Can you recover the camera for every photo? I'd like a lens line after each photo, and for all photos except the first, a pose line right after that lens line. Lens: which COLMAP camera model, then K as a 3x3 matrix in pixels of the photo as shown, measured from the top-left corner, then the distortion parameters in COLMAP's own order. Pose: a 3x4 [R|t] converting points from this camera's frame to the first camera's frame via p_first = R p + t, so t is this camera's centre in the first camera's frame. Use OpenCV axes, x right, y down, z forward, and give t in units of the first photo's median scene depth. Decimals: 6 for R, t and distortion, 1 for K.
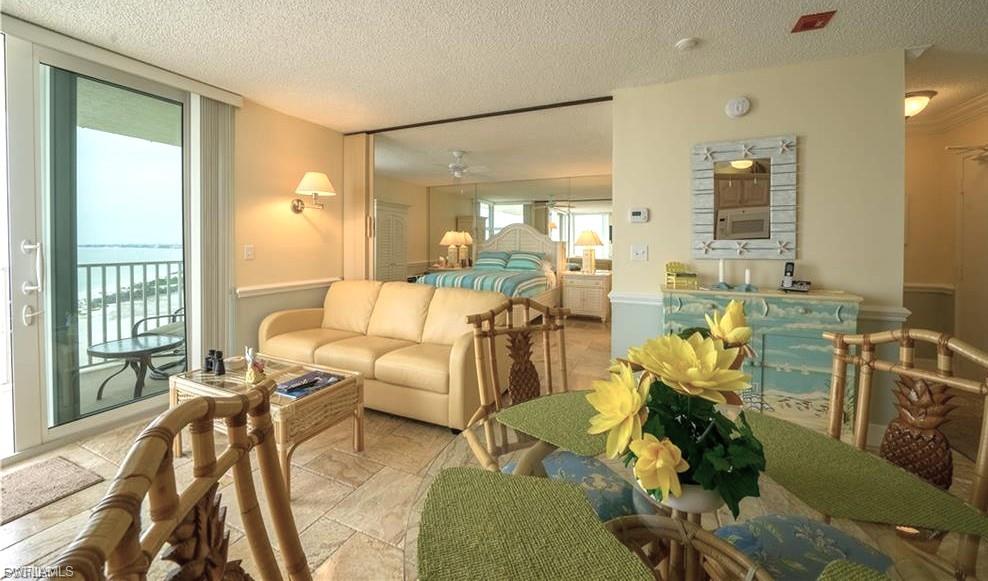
lens RADIAL K [[343.6, 0, 515.5], [0, 343.6, 249.9], [0, 0, 1]] dist [-0.026668, -0.000037]
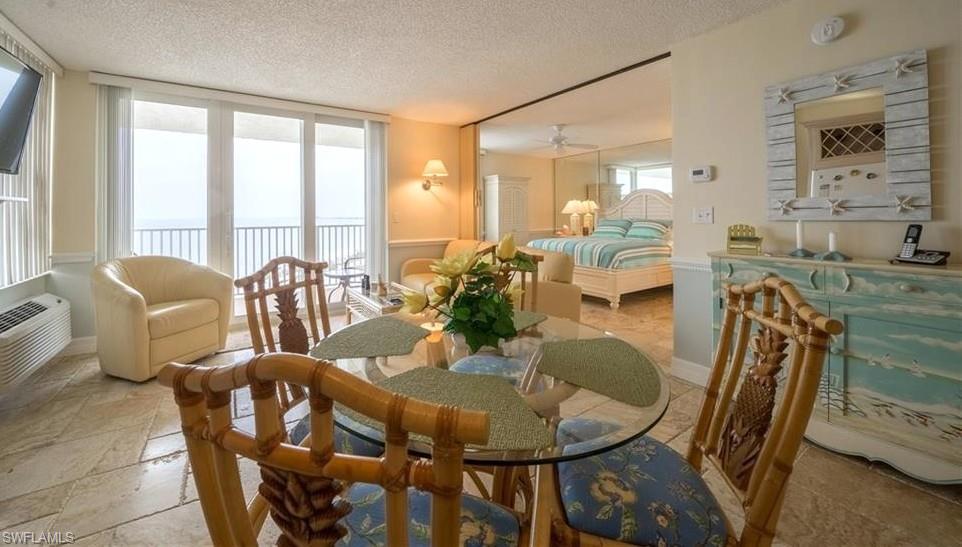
lens RADIAL K [[368.0, 0, 477.5], [0, 368.0, 217.4], [0, 0, 1]] dist [-0.024294, 0.000186]
pose [[0.827892, -0.008180, -0.560828, 0.447271], [0.000274, 0.999899, -0.014180, 0.031218], [0.560887, 0.011585, 0.827811, -0.159302]]
